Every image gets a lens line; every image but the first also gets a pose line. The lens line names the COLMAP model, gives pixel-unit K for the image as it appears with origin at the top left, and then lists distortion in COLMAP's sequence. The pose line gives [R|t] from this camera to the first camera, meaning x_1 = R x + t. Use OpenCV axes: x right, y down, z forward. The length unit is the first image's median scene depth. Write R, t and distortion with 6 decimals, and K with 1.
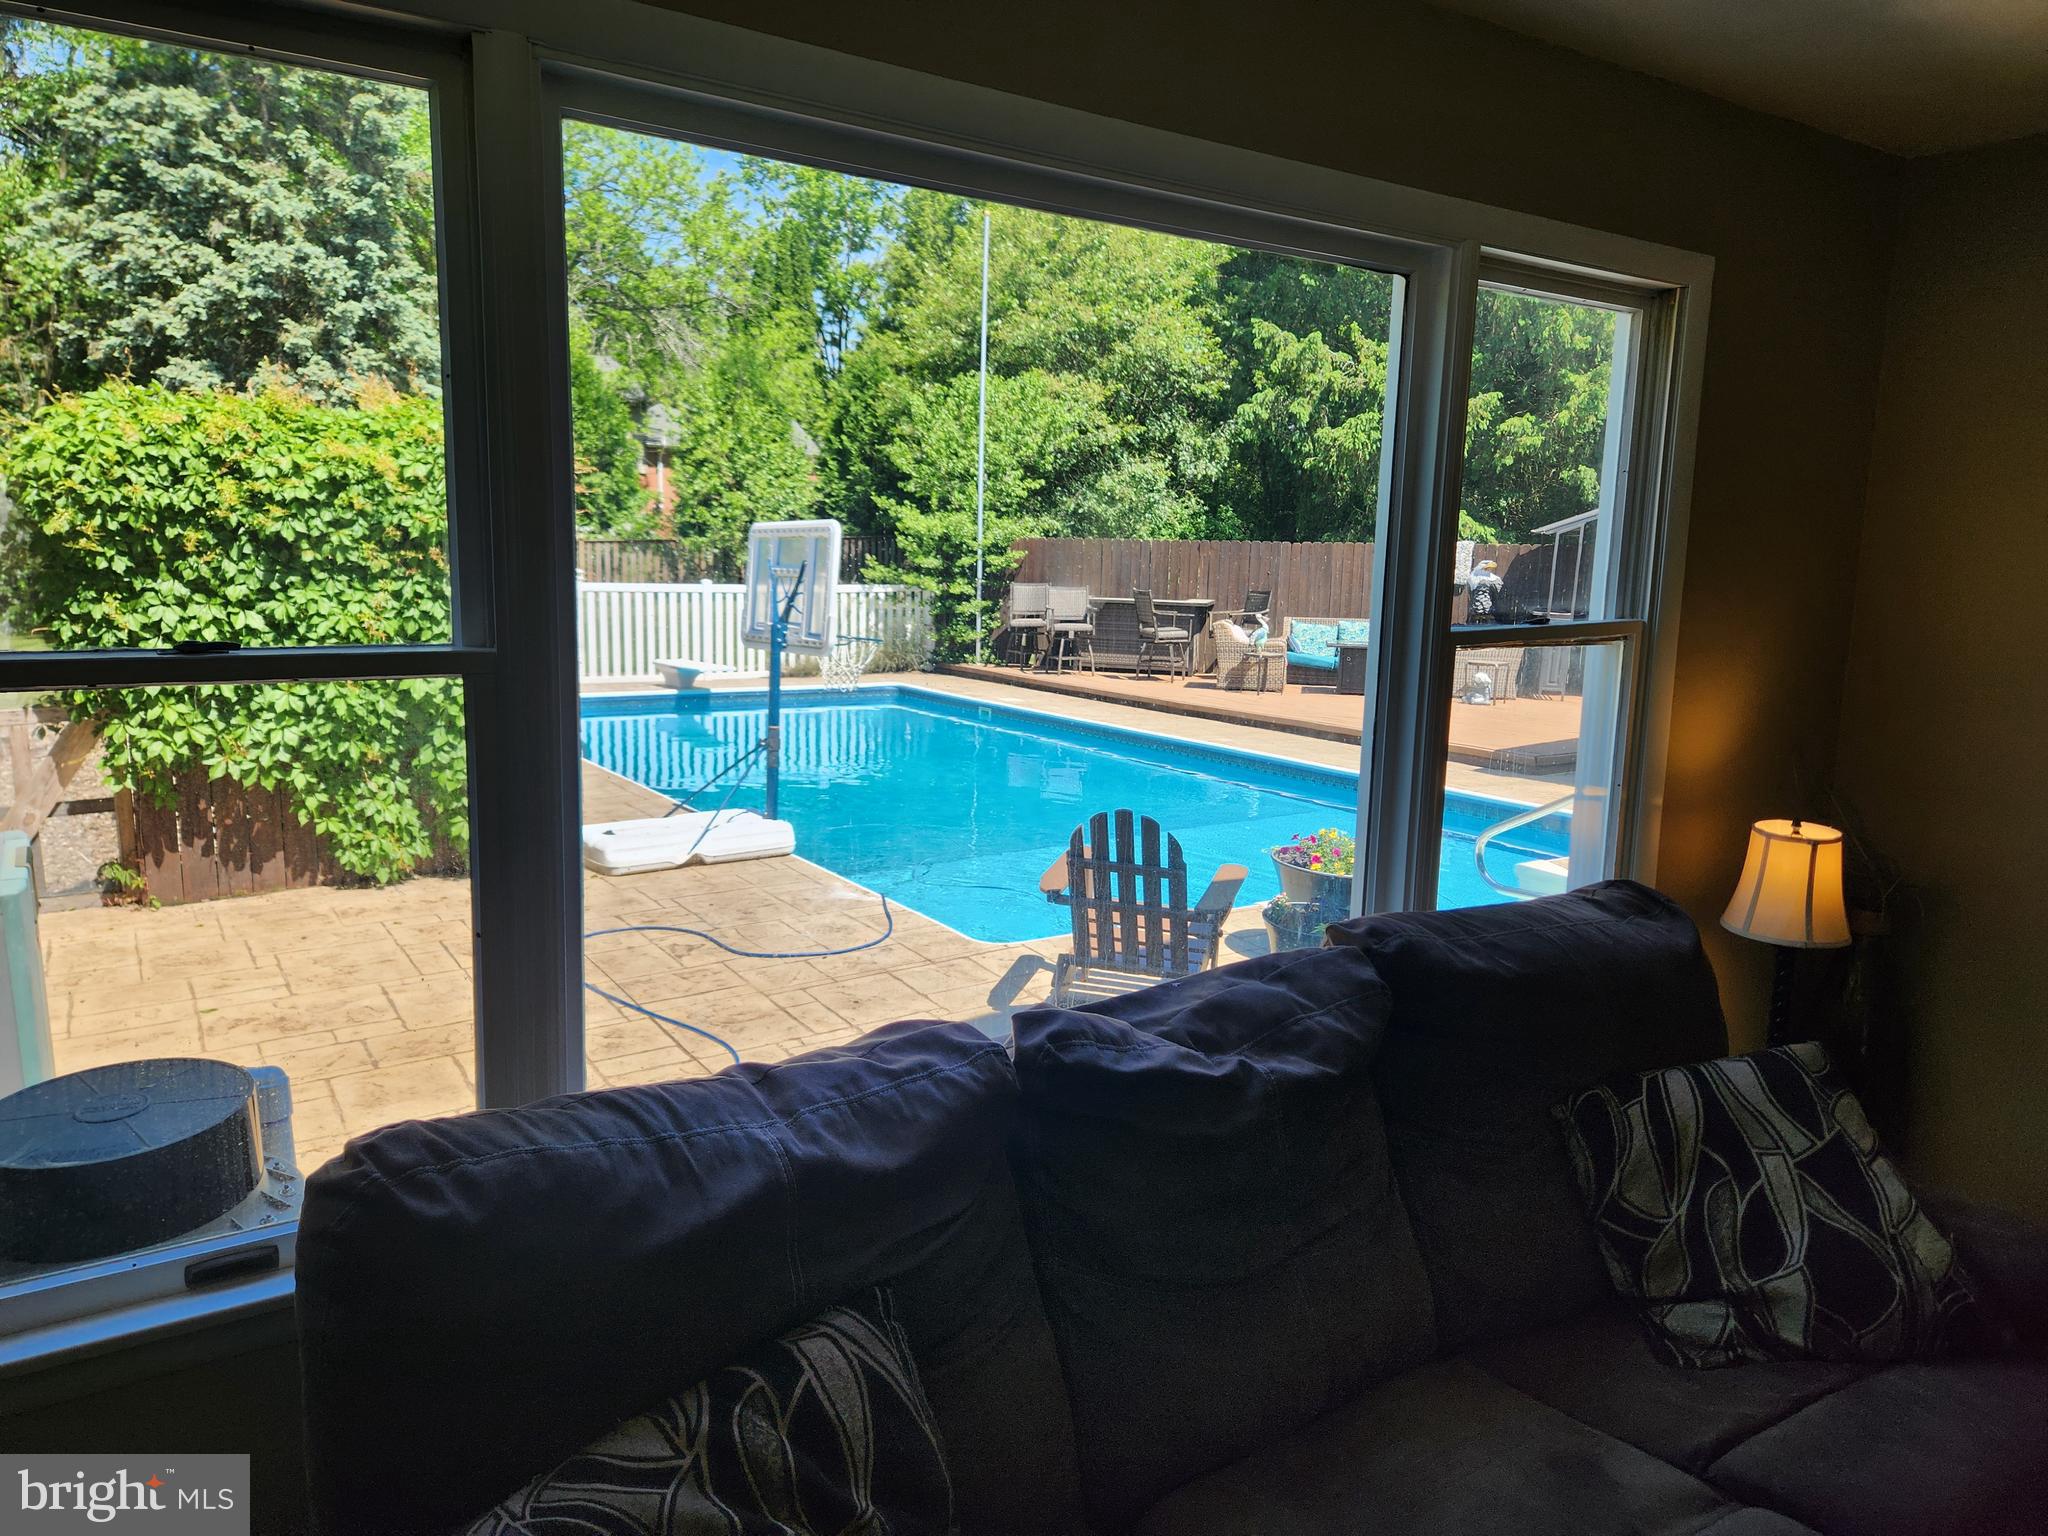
lens RADIAL K [[1369.4, 0, 1033.5], [0, 1369.4, 723.3], [0, 0, 1]] dist [0.080437, -0.066720]
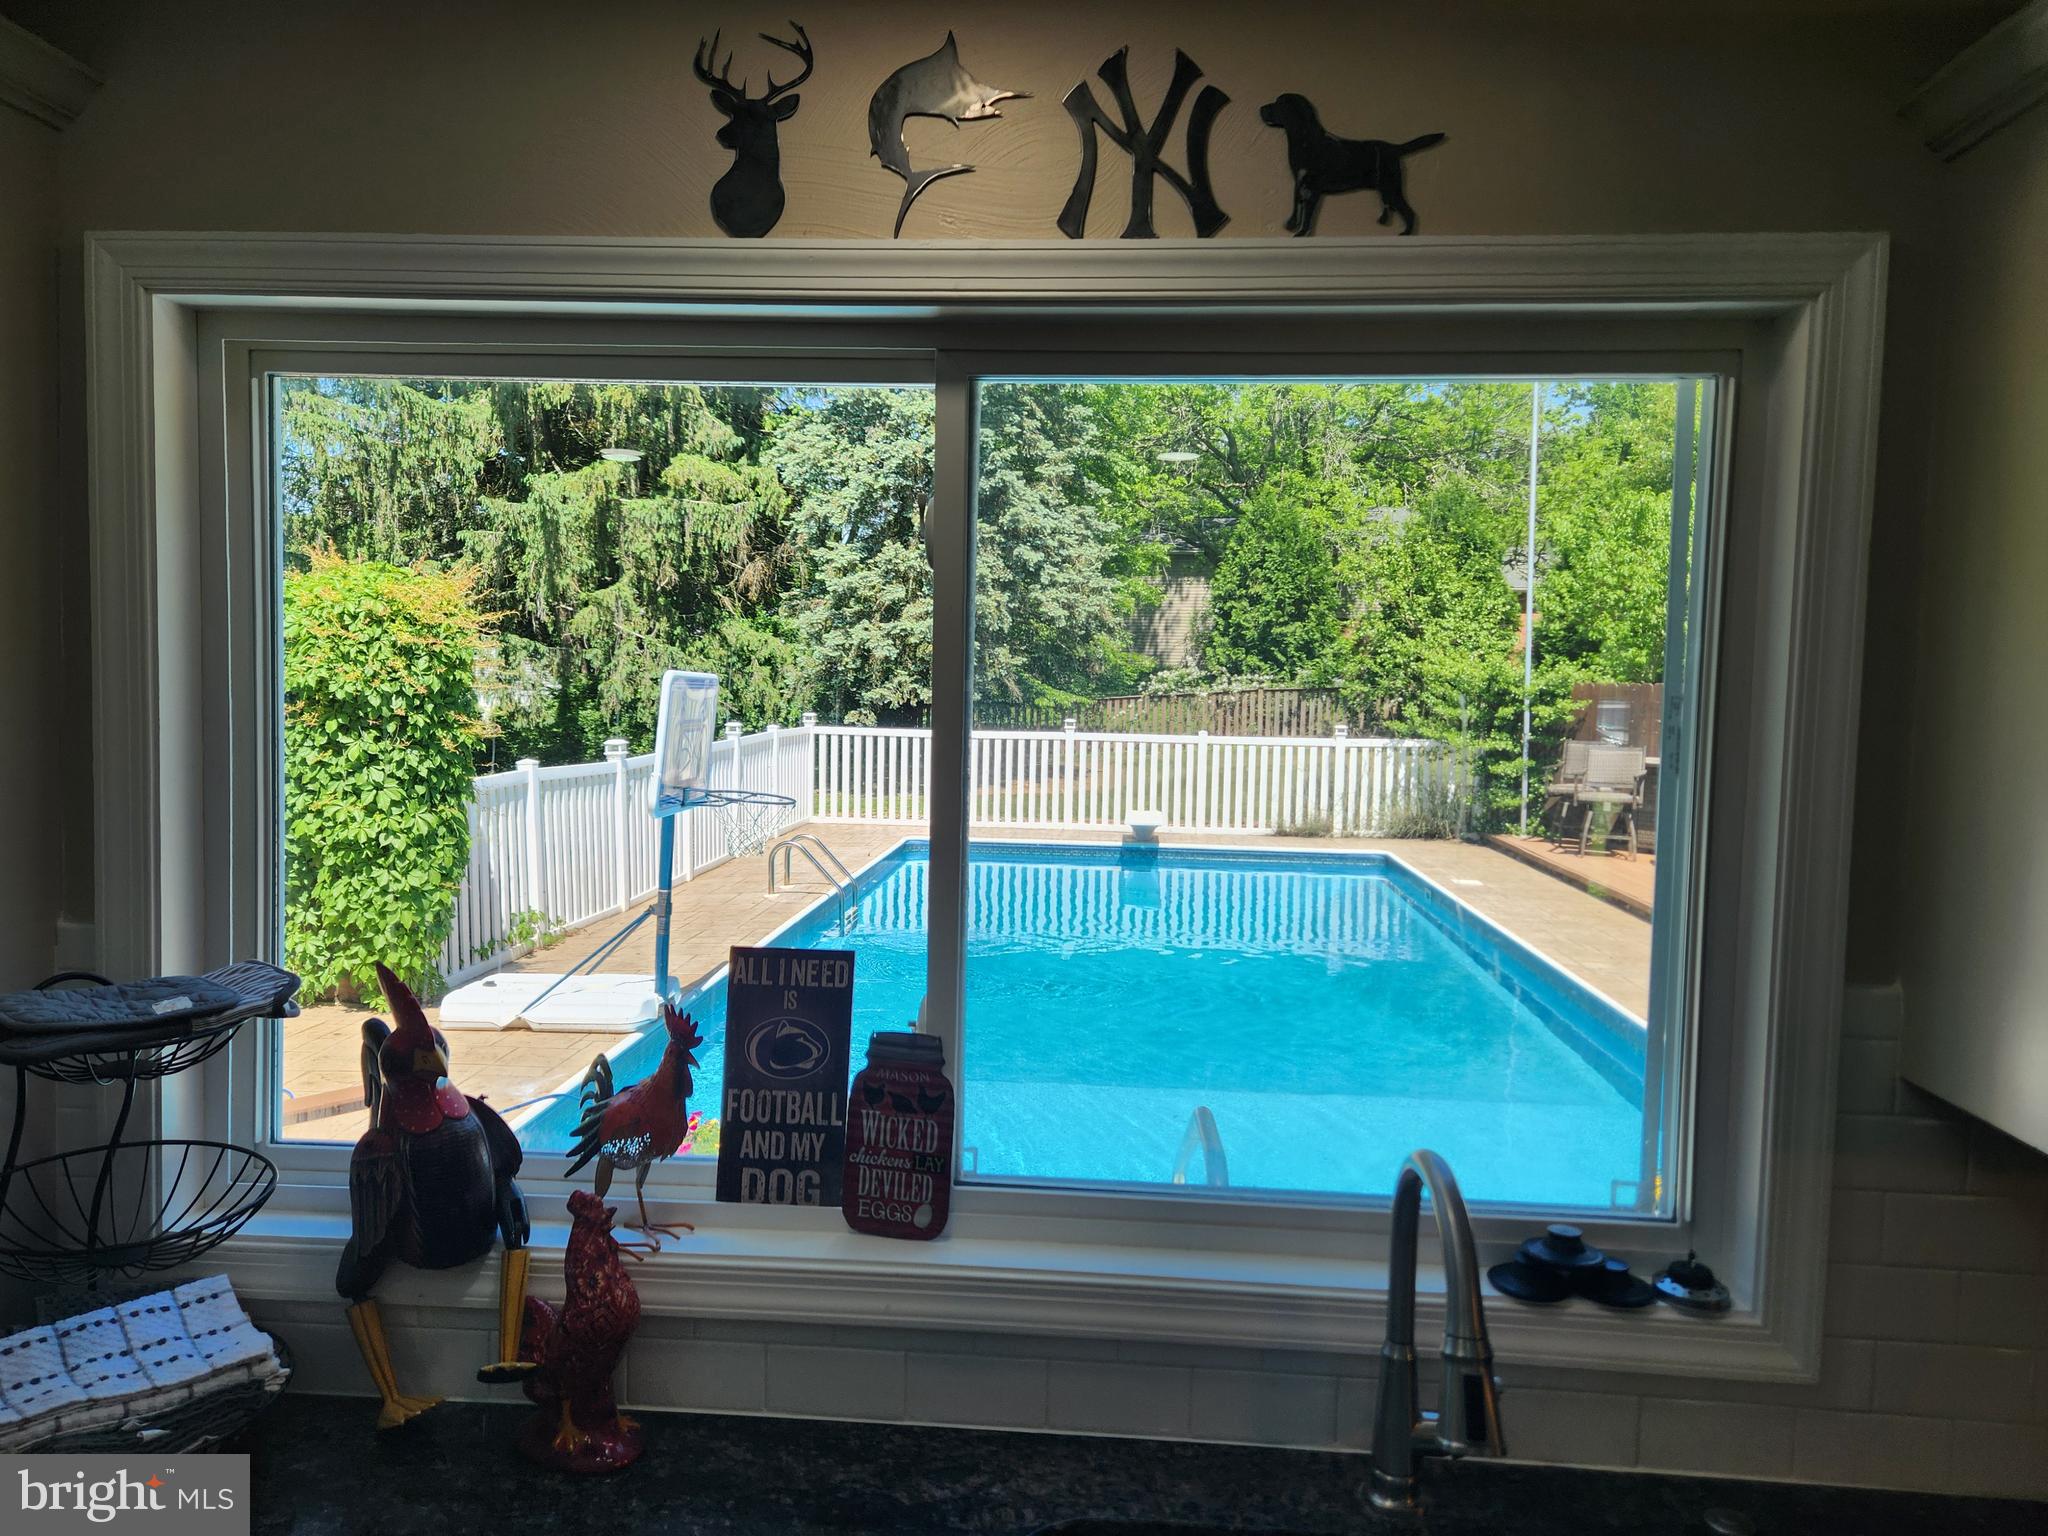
lens RADIAL K [[1369.4, 0, 1031.0], [0, 1369.4, 752.4], [0, 0, 1]] dist [0.080437, -0.066720]
pose [[0.790877, 0.026668, -0.611394, 0.234339], [-0.078119, 0.995276, -0.057639, -0.022748], [0.606969, 0.093347, 0.789225, 0.163482]]
